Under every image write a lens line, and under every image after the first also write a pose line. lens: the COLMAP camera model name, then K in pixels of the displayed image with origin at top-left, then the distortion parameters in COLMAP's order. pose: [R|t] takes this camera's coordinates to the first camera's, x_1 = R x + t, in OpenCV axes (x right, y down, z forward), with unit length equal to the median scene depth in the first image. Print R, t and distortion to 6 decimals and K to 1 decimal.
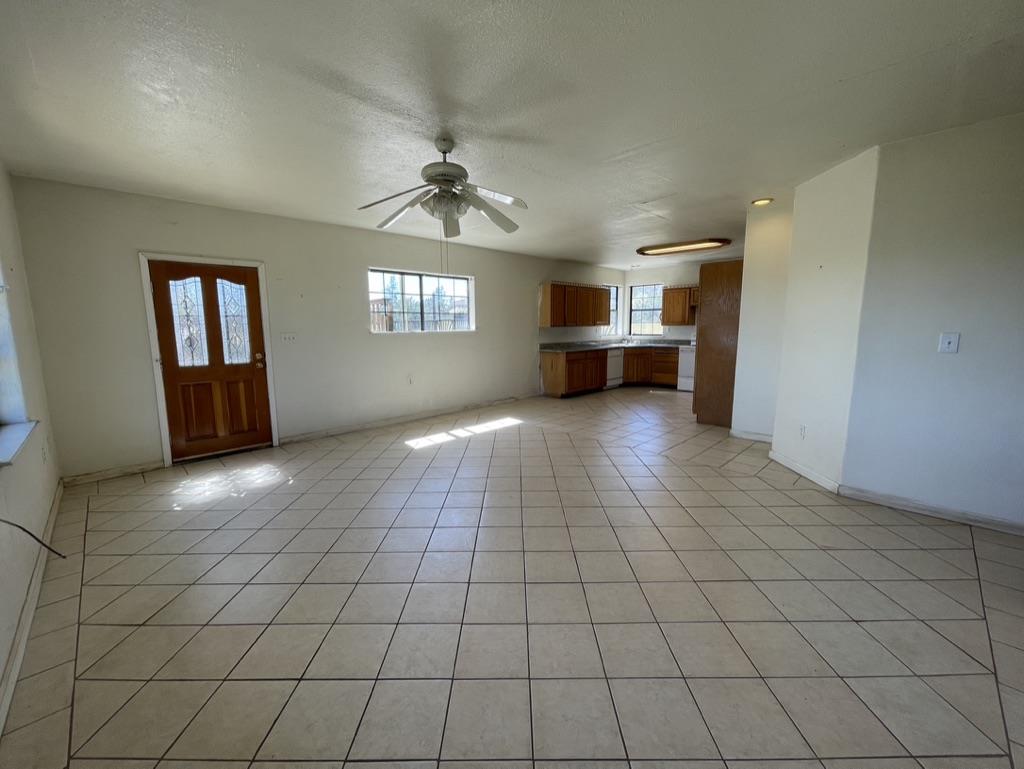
lens RADIAL K [[410.2, 0, 510.3], [0, 410.2, 382.0], [0, 0, 1]] dist [-0.002705, -0.000721]
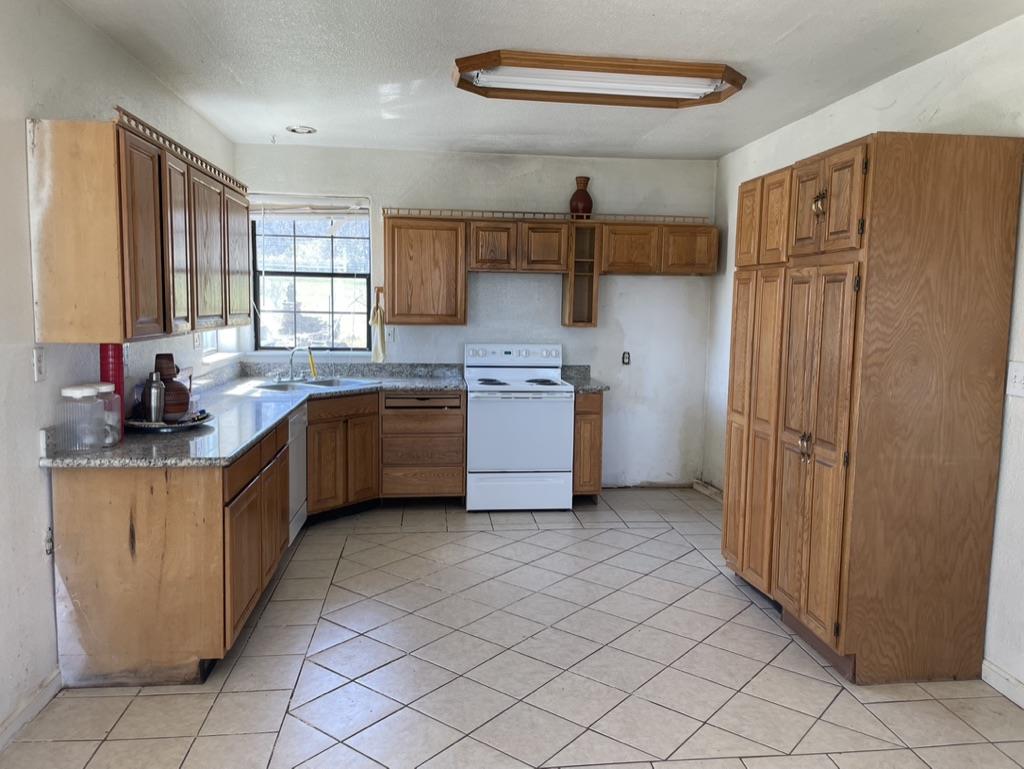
lens RADIAL K [[779.3, 0, 512.0], [0, 779.3, 384.5], [0, 0, 1]] dist [0.089125, -0.123836]
pose [[0.617846, -0.065581, 0.783560, -0.077553], [0.089324, 0.995919, 0.012921, -0.094183], [-0.781209, 0.062007, 0.621182, 0.561523]]
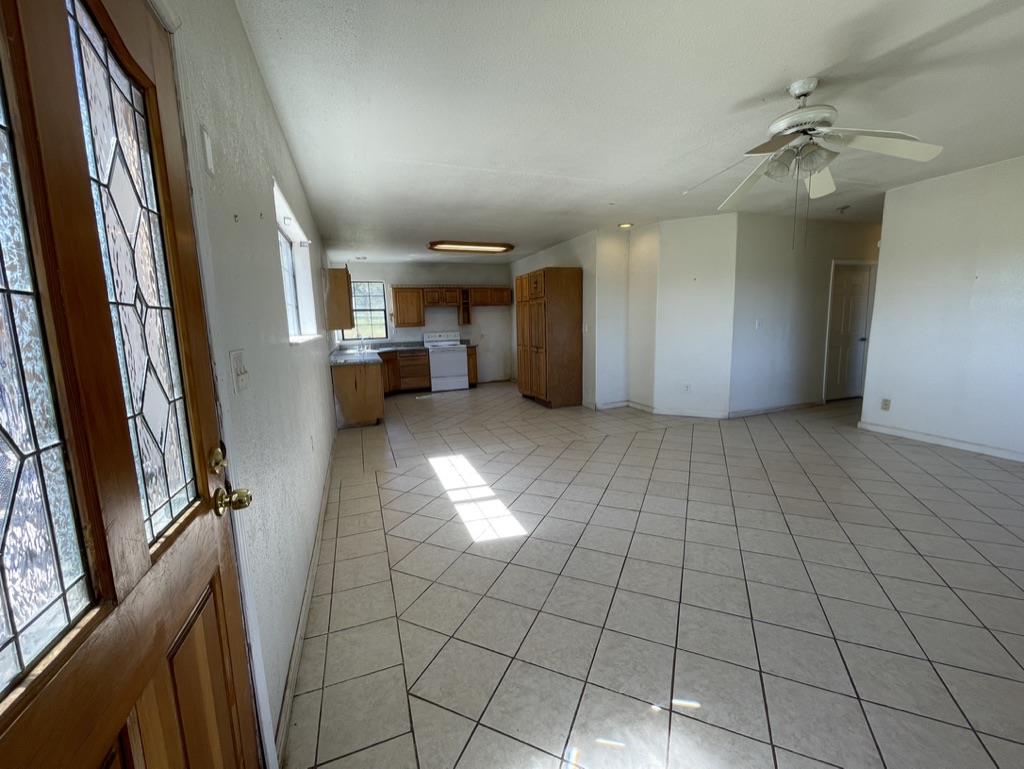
lens RADIAL K [[415.7, 0, 511.3], [0, 415.7, 383.4], [0, 0, 1]] dist [-0.001759, -0.000288]
pose [[0.405617, -0.138129, 0.903546, -0.413399], [0.153454, 0.984776, 0.081659, -0.053992], [-0.901070, 0.105530, 0.420638, 0.414497]]
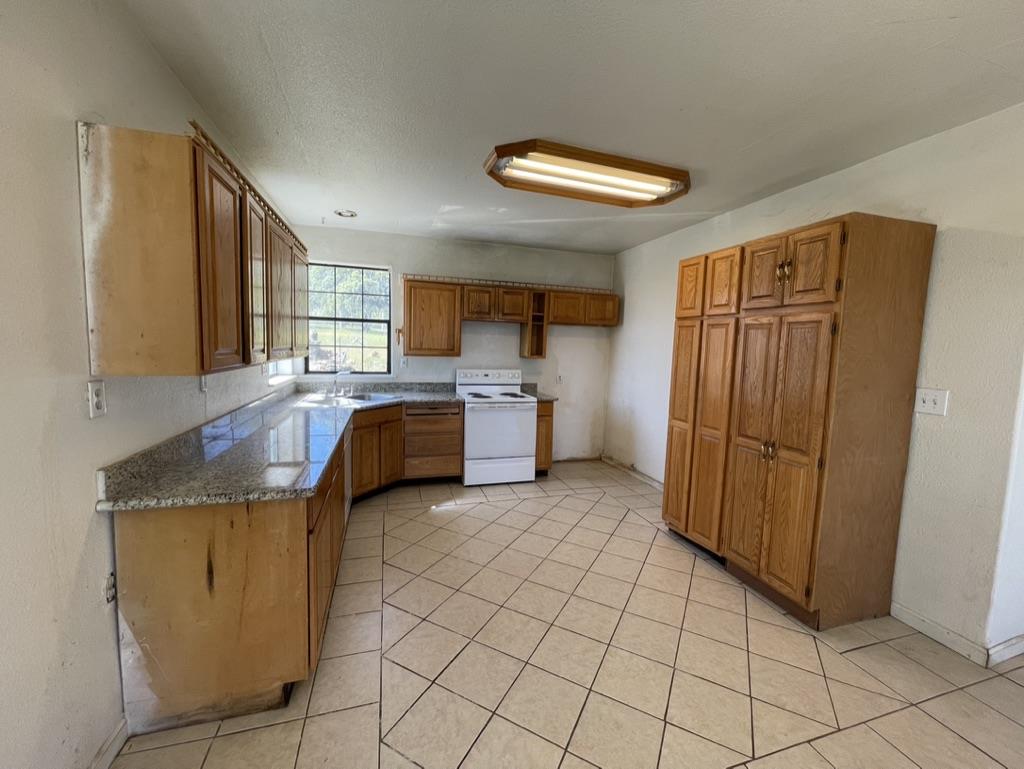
lens RADIAL K [[415.7, 0, 511.3], [0, 415.7, 383.4], [0, 0, 1]] dist [-0.001759, -0.000288]
pose [[0.463664, -0.059367, 0.884020, -0.002682], [0.090648, 0.995696, 0.019322, -0.111238], [-0.881362, 0.071176, 0.467050, 0.714645]]
